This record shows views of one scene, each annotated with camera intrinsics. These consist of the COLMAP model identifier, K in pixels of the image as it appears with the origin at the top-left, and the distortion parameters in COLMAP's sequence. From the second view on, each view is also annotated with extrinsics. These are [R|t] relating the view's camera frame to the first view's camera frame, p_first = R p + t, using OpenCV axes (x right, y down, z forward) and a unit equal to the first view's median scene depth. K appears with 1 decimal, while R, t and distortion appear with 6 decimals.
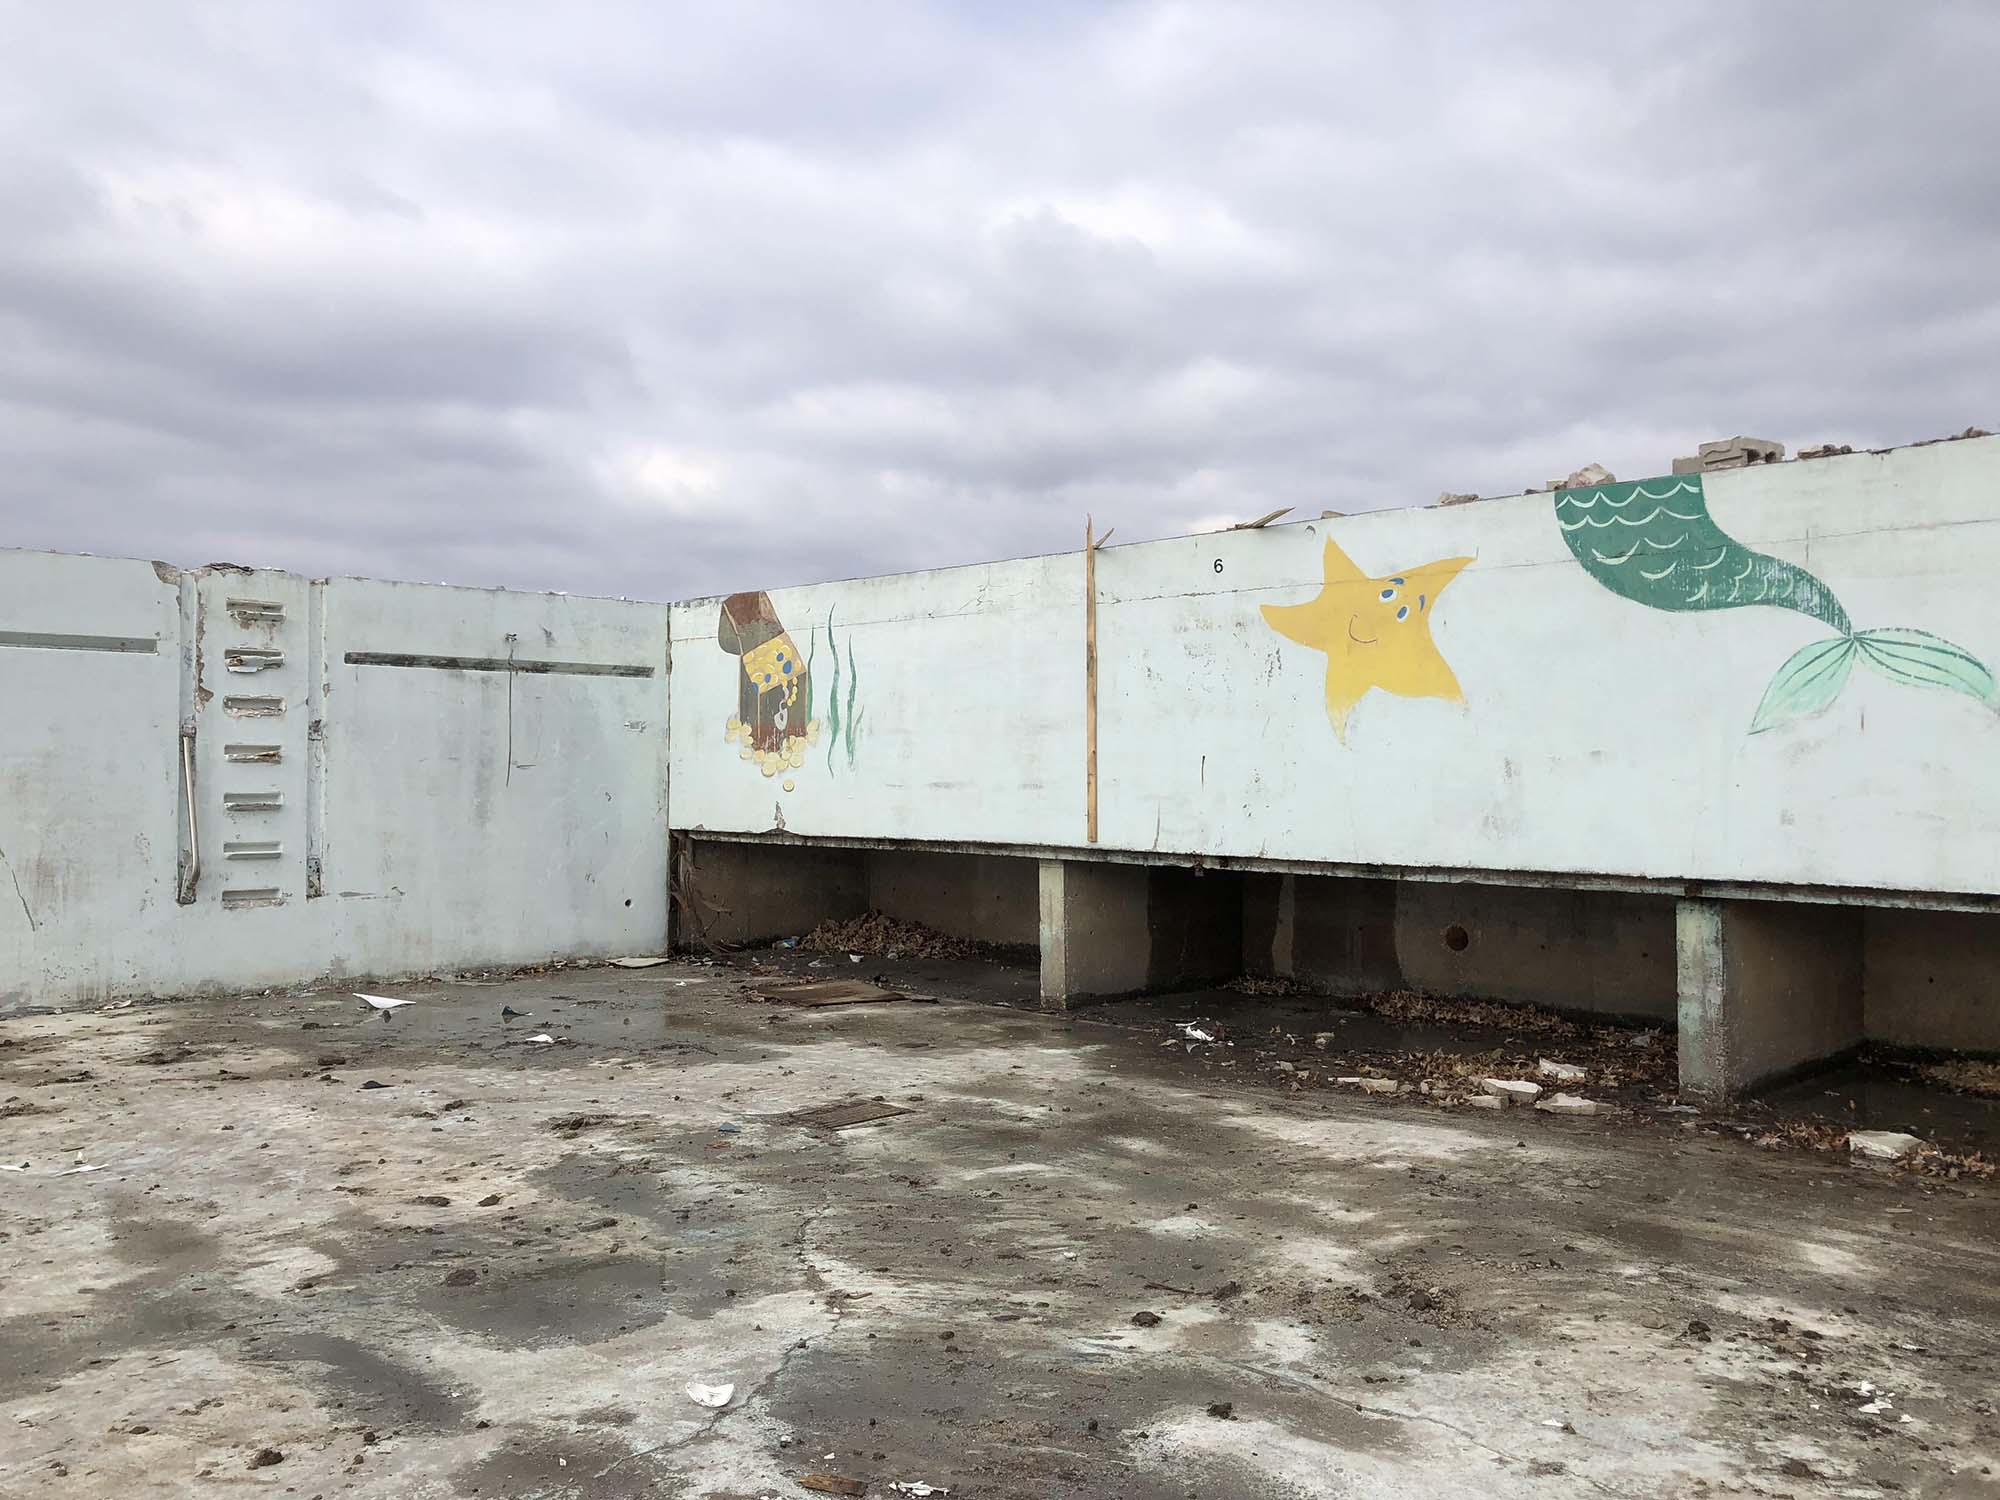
lens RADIAL K [[1640.4, 0, 1001.4], [0, 1640.4, 743.0], [0, 0, 1]] dist [0.023098, 0.001369]
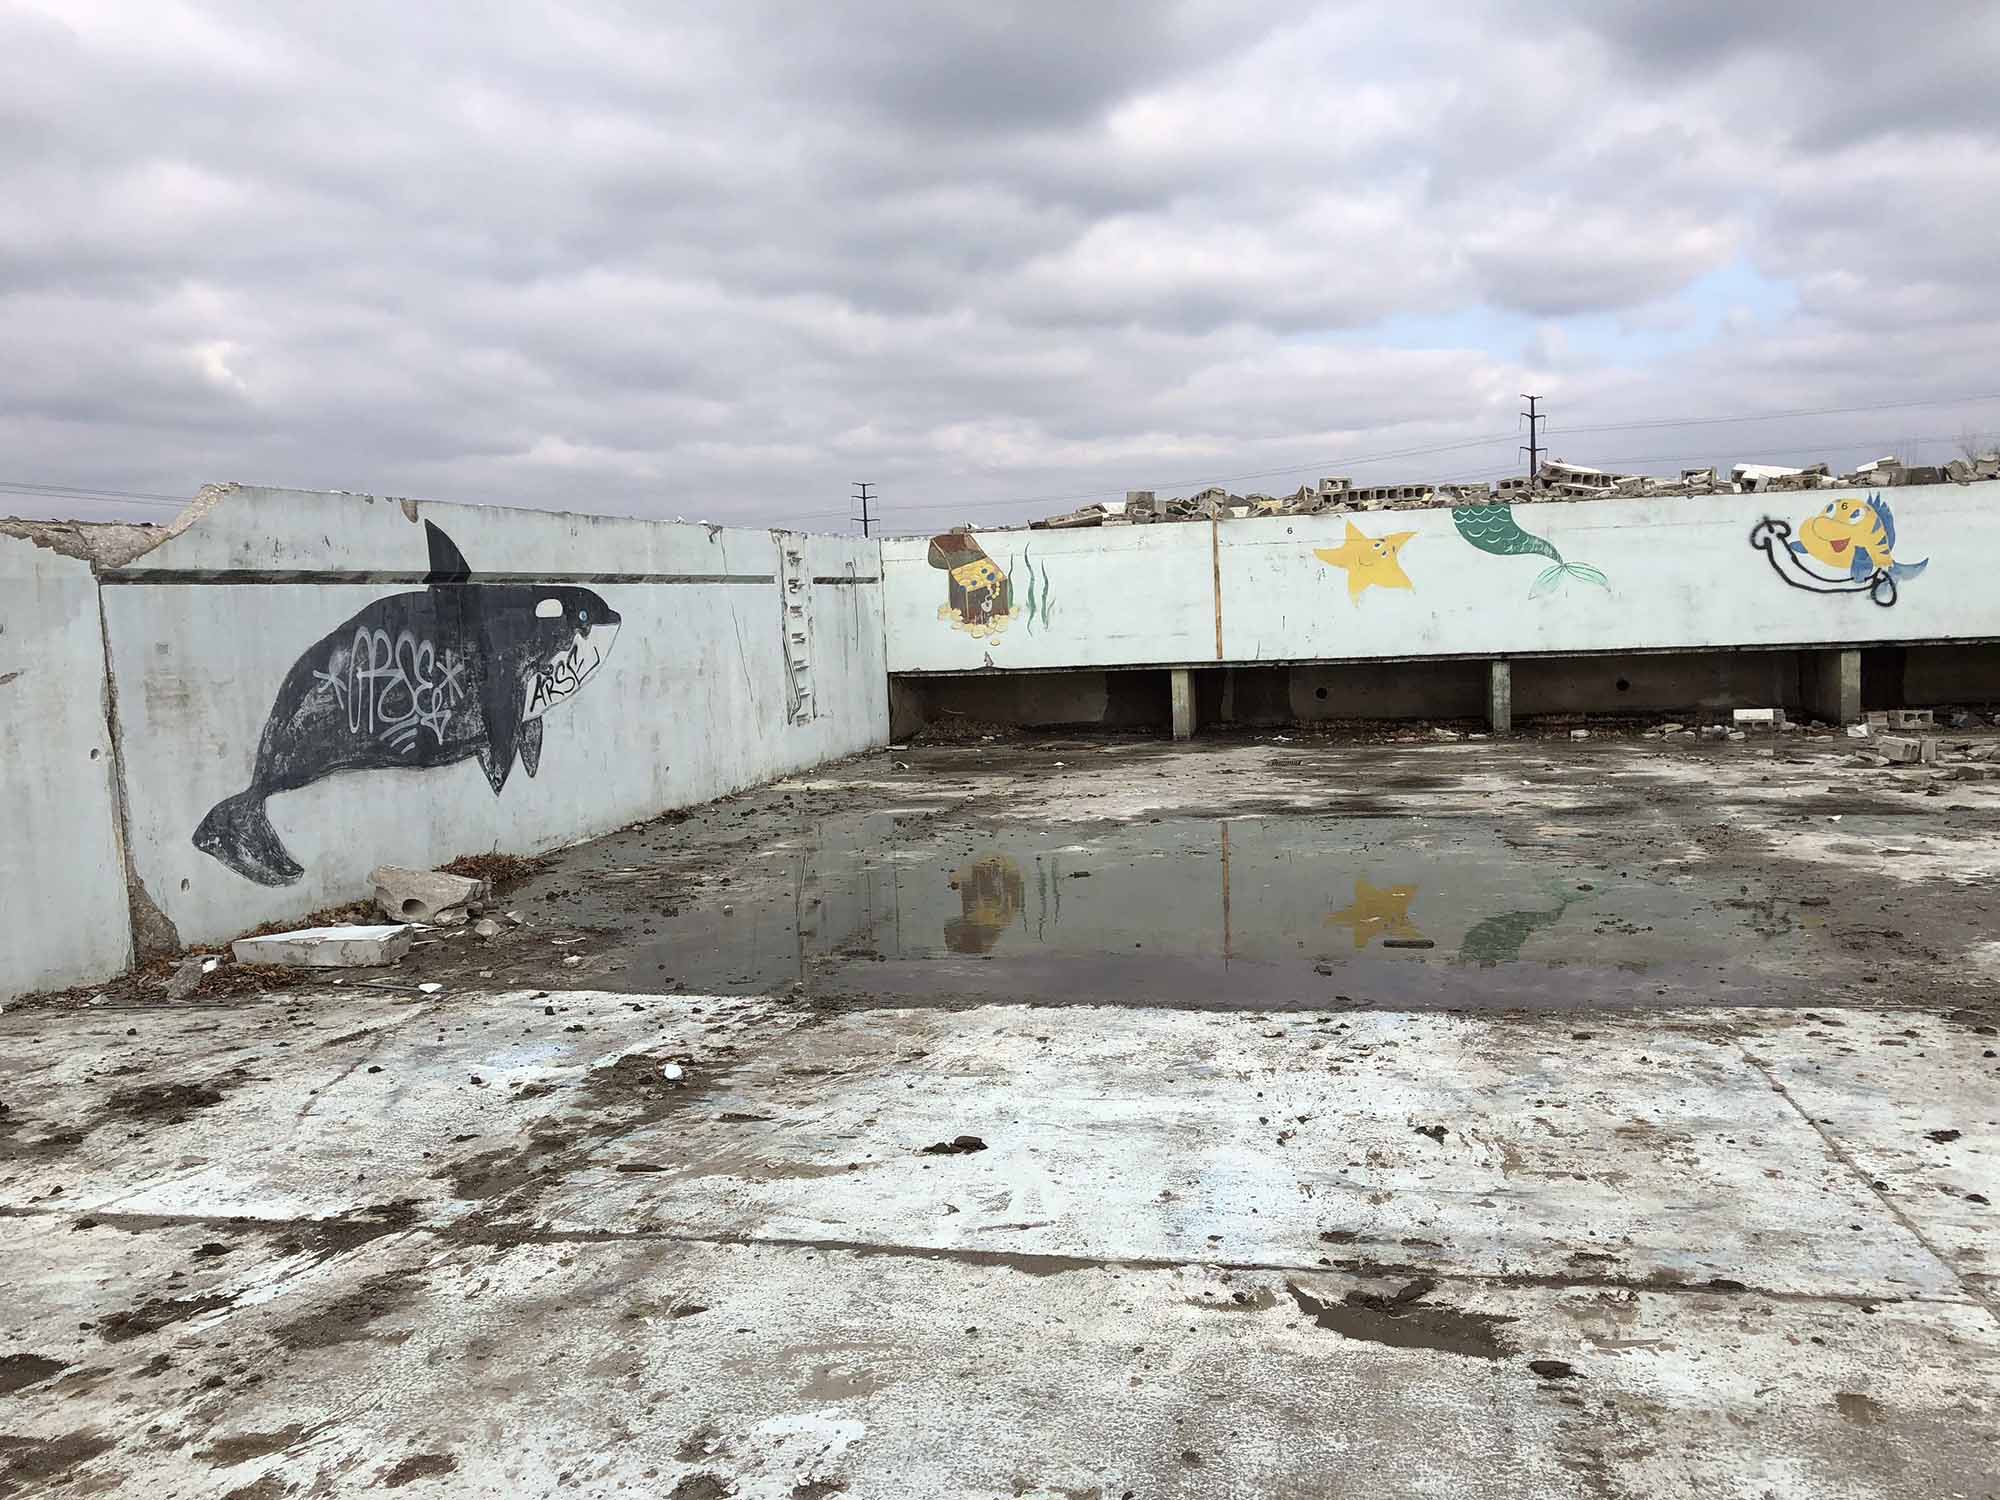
lens RADIAL K [[1640.4, 0, 999.7], [0, 1640.4, 756.2], [0, 0, 1]] dist [0.023098, 0.001369]
pose [[0.832874, -0.091856, 0.545787, -1.137354], [0.035251, 0.992933, 0.113318, -0.054789], [-0.552339, -0.075140, 0.830226, -0.525153]]
